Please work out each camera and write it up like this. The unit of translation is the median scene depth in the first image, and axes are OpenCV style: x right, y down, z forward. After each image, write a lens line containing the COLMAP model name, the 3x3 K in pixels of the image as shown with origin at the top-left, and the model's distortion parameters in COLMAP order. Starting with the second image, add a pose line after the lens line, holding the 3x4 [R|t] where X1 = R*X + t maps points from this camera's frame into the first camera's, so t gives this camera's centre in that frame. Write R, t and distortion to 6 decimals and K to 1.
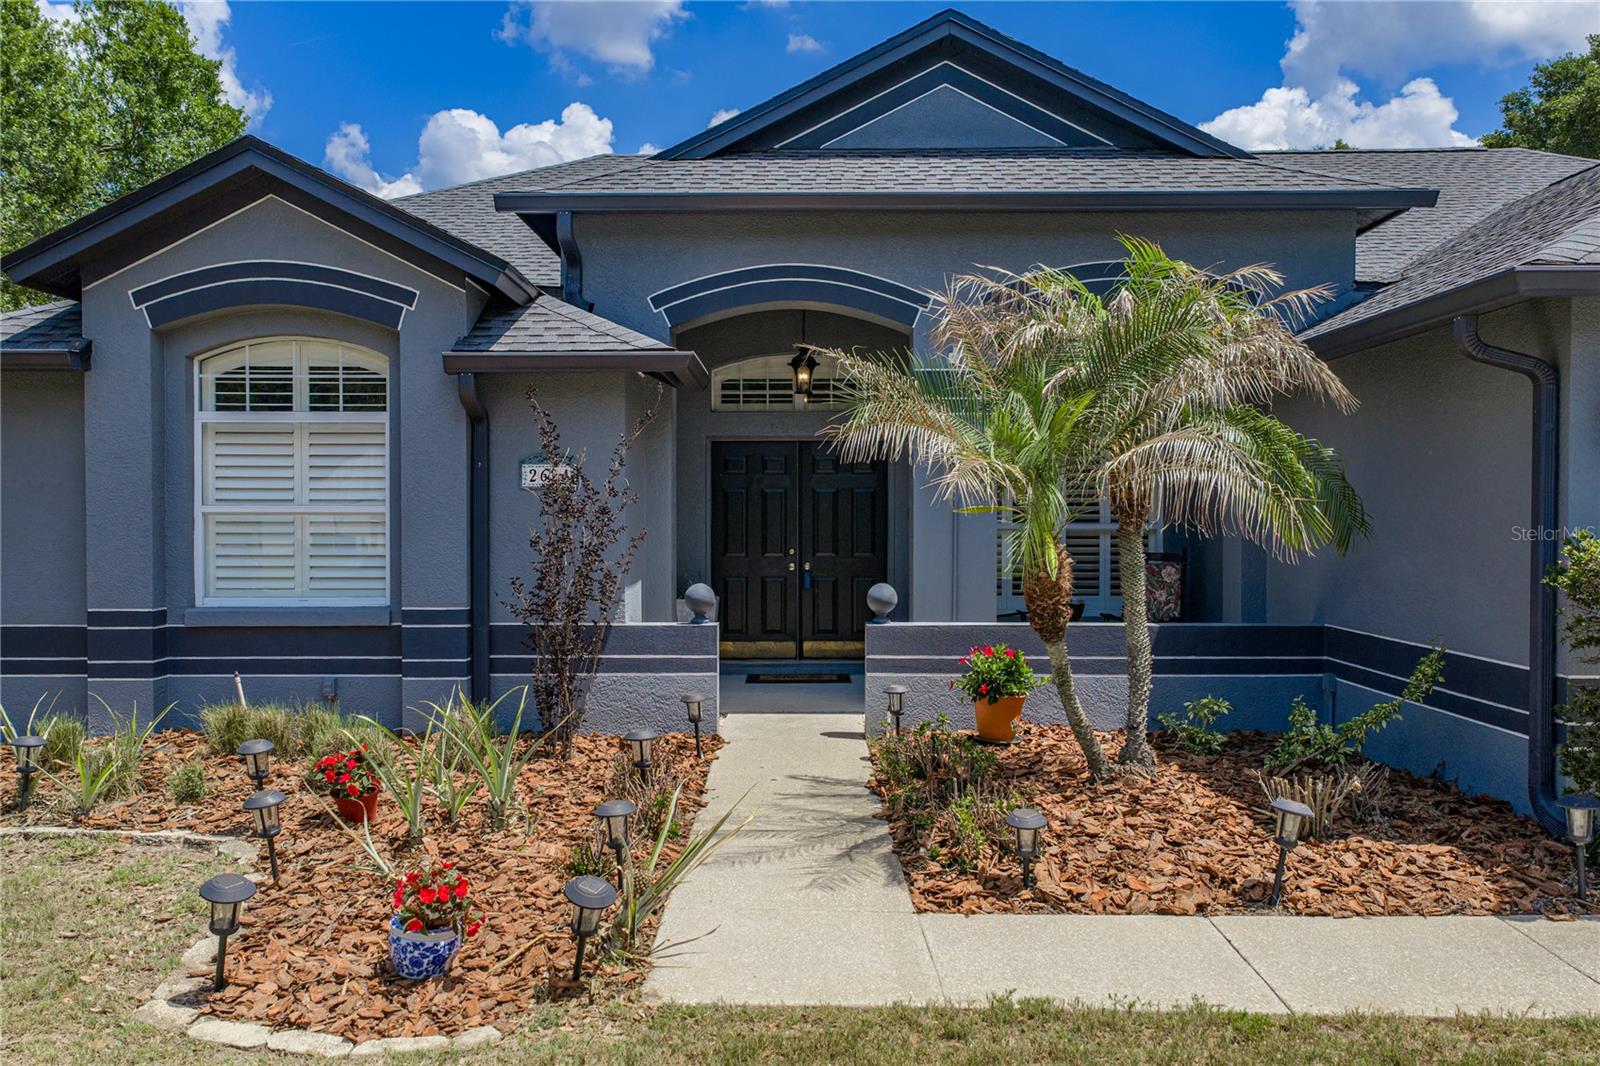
lens RADIAL K [[1329.3, 0, 803.9], [0, 1329.3, 545.1], [0, 0, 1]] dist [0.028013, -0.003168]
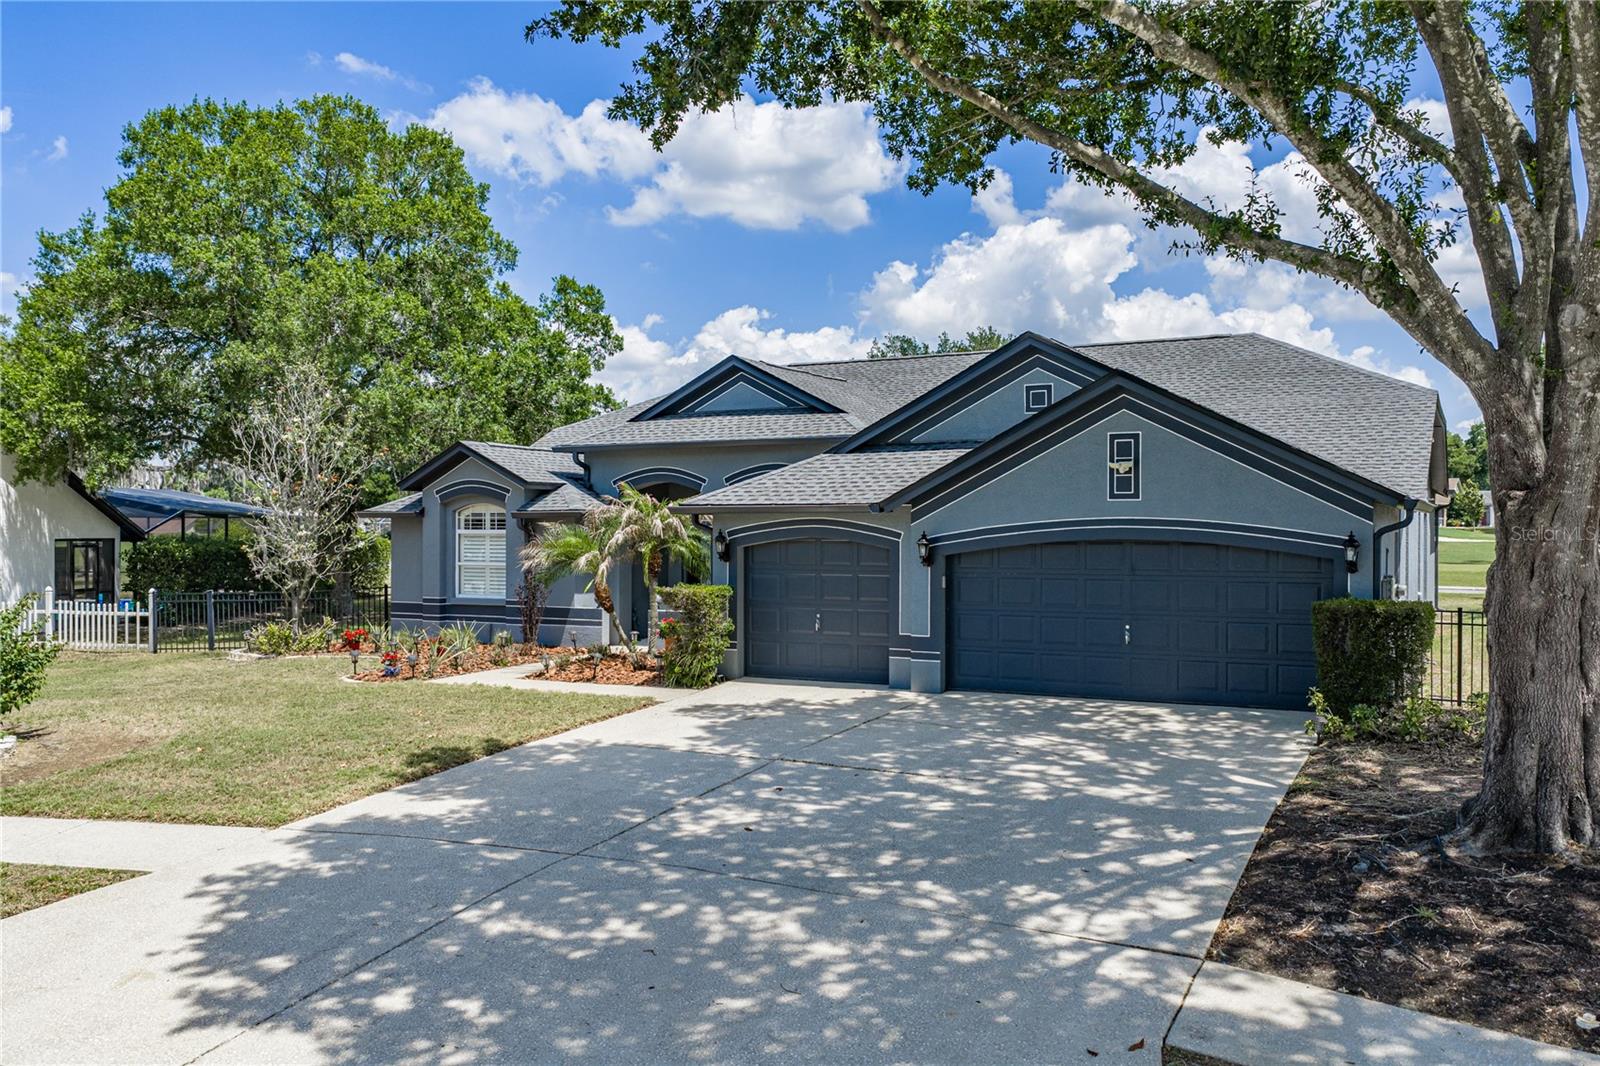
lens RADIAL K [[1329.3, 0, 796.8], [0, 1329.3, 533.7], [0, 0, 1]] dist [0.028013, -0.003168]
pose [[0.893469, 0.001037, -0.449124, 1.489561], [-0.011782, 0.999707, -0.021130, -0.039355], [0.448970, 0.024171, 0.893220, -1.235161]]
